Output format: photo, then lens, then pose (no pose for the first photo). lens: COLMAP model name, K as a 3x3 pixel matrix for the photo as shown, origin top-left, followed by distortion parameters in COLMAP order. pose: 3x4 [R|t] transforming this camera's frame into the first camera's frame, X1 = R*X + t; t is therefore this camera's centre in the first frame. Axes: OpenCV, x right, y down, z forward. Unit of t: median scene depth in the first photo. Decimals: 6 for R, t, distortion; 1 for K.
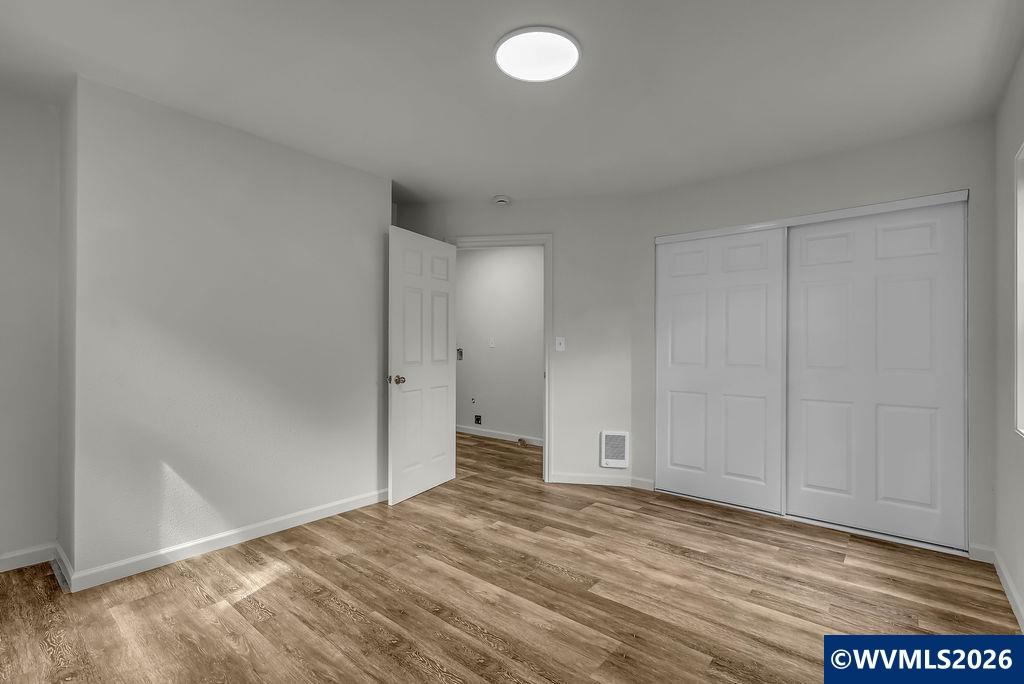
lens RADIAL K [[465.2, 0, 515.1], [0, 465.2, 342.2], [0, 0, 1]] dist [-0.012750, 0.000081]
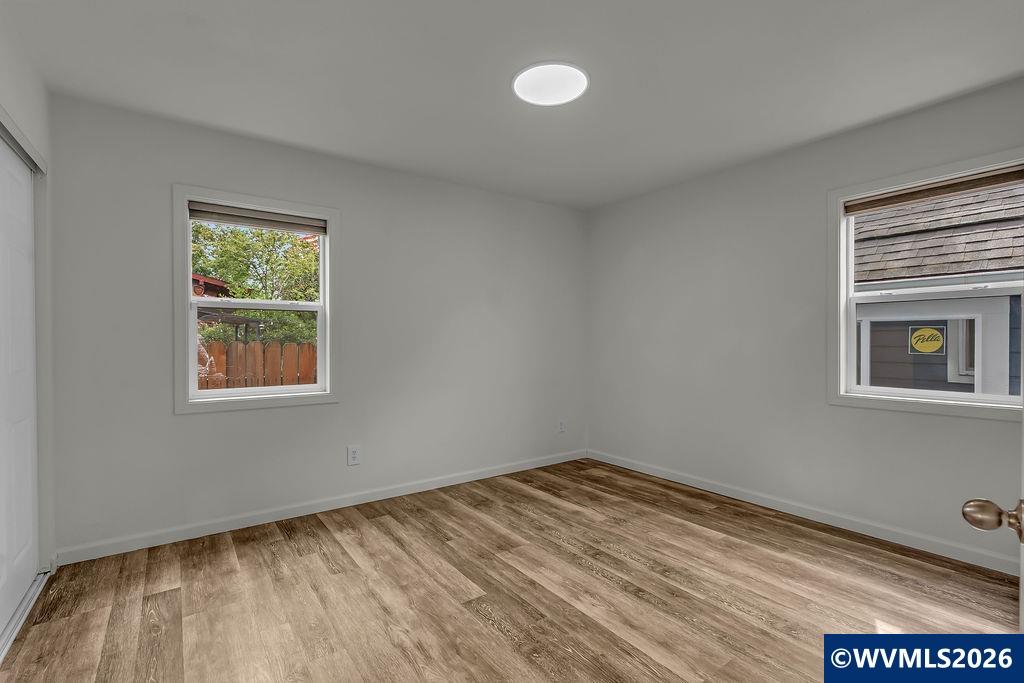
lens RADIAL K [[465.2, 0, 515.1], [0, 465.2, 341.7], [0, 0, 1]] dist [-0.012750, 0.000081]
pose [[-0.969502, -0.001430, 0.245079, -0.140944], [-0.001459, 0.999999, 0.000063, 0.010842], [-0.245079, -0.000297, -0.969503, 1.973174]]
